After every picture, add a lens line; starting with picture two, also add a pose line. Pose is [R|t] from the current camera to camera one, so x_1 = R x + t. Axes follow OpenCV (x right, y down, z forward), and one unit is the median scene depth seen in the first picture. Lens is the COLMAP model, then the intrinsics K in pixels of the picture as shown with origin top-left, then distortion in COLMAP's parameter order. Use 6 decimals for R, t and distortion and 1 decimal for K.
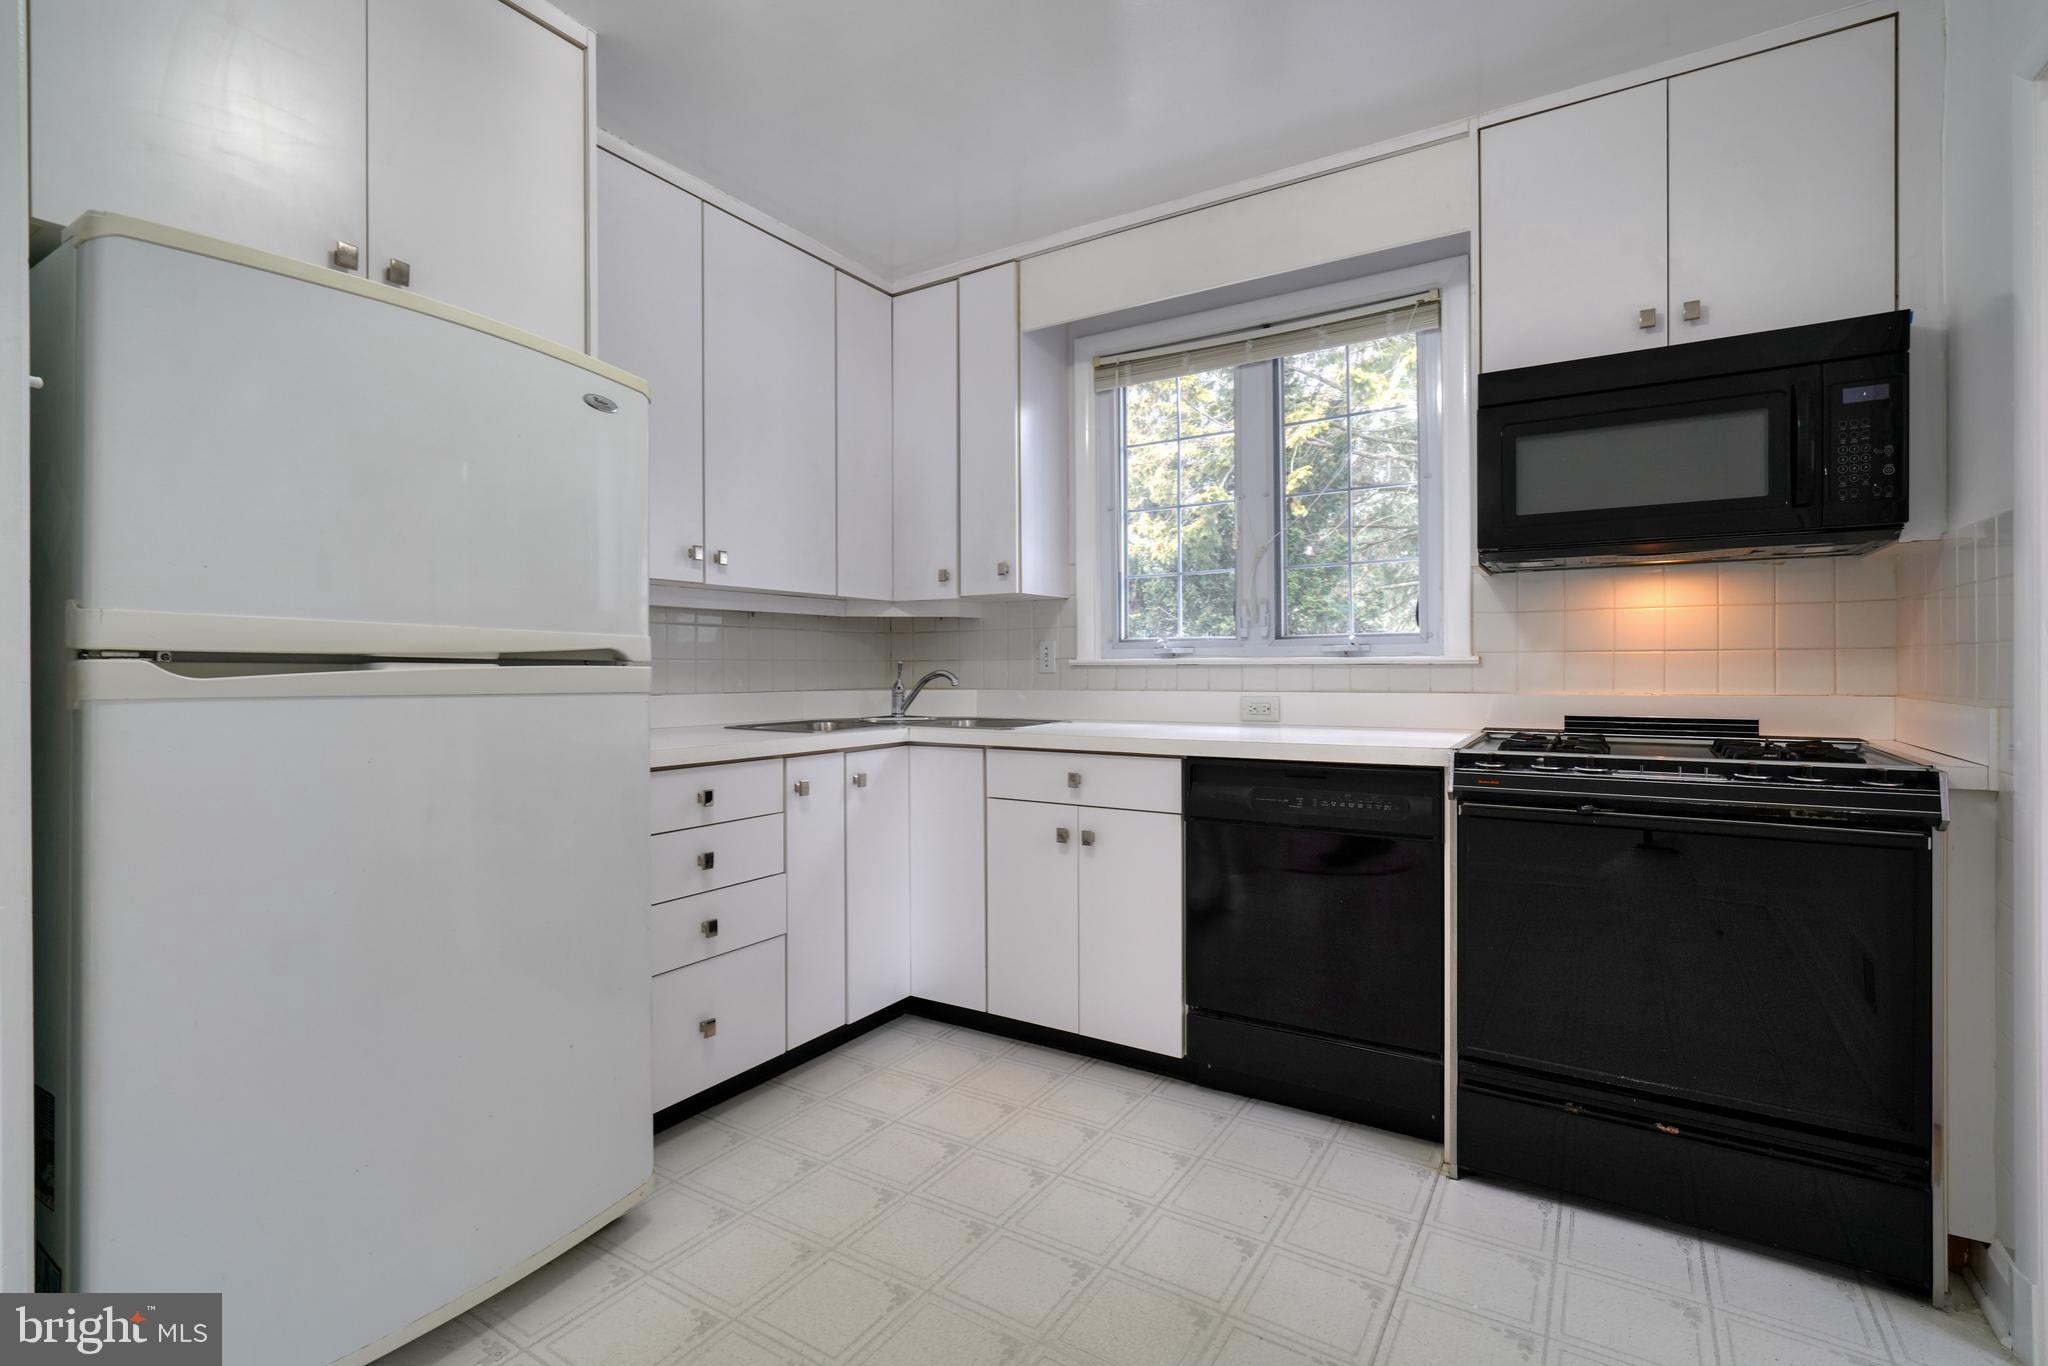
lens RADIAL K [[938.3, 0, 1022.6], [0, 938.3, 674.9], [0, 0, 1]] dist [0.000027, 0.000067]
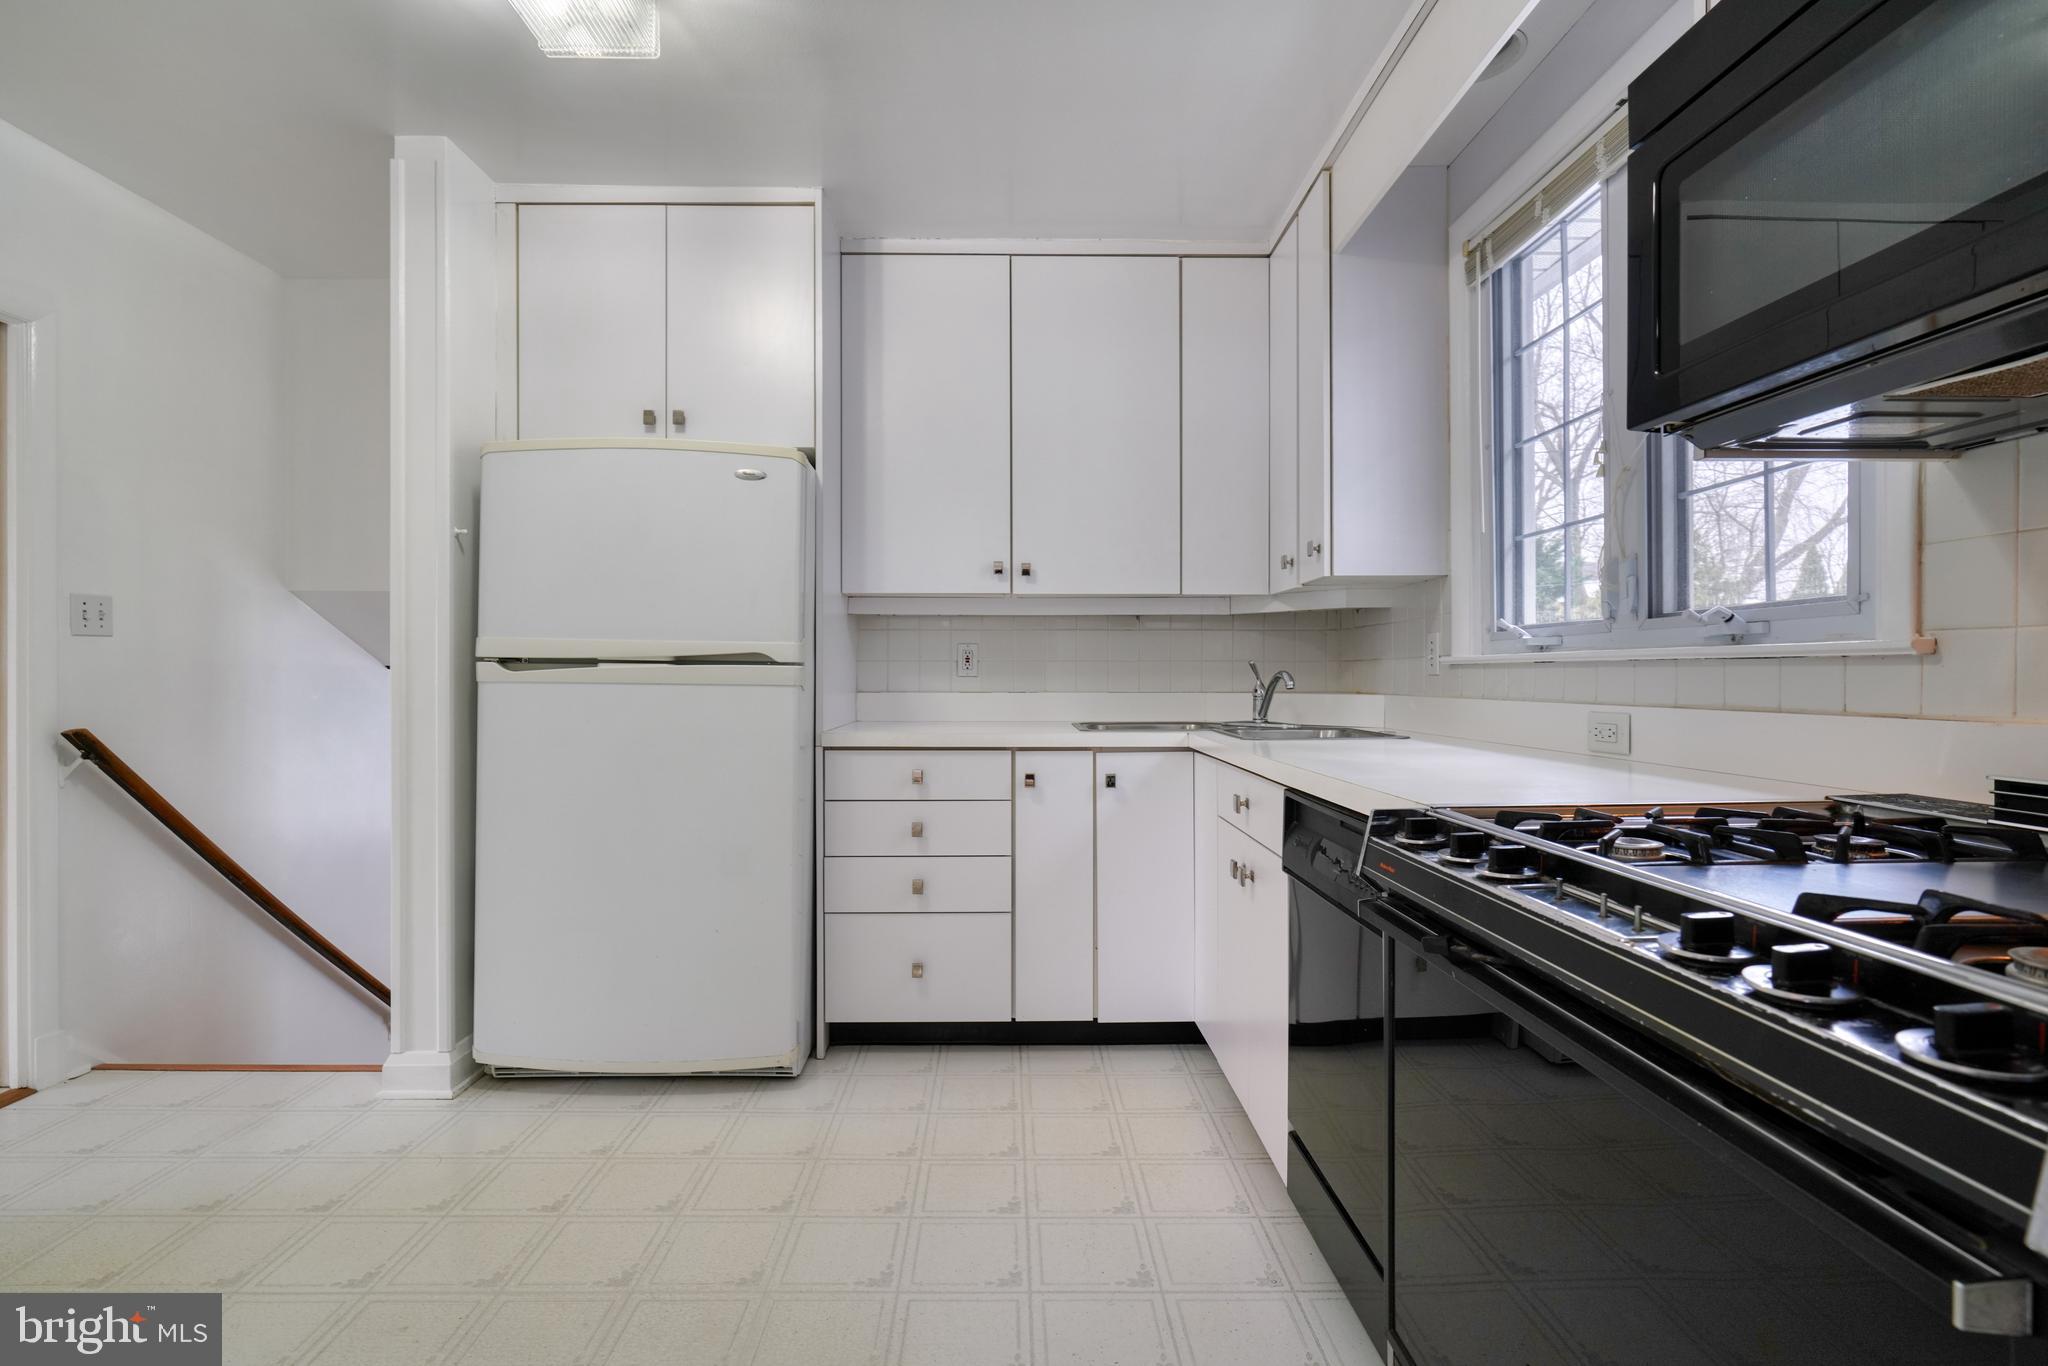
lens RADIAL K [[954.7, 0, 1024.0], [0, 954.7, 683.0], [0, 0, 1]] dist [-0.001212, -0.000049]
pose [[0.549081, 0.009753, -0.835712, 0.636986], [-0.008078, 0.999947, 0.006362, 0.003129], [0.835730, 0.003258, 0.549131, 0.379404]]
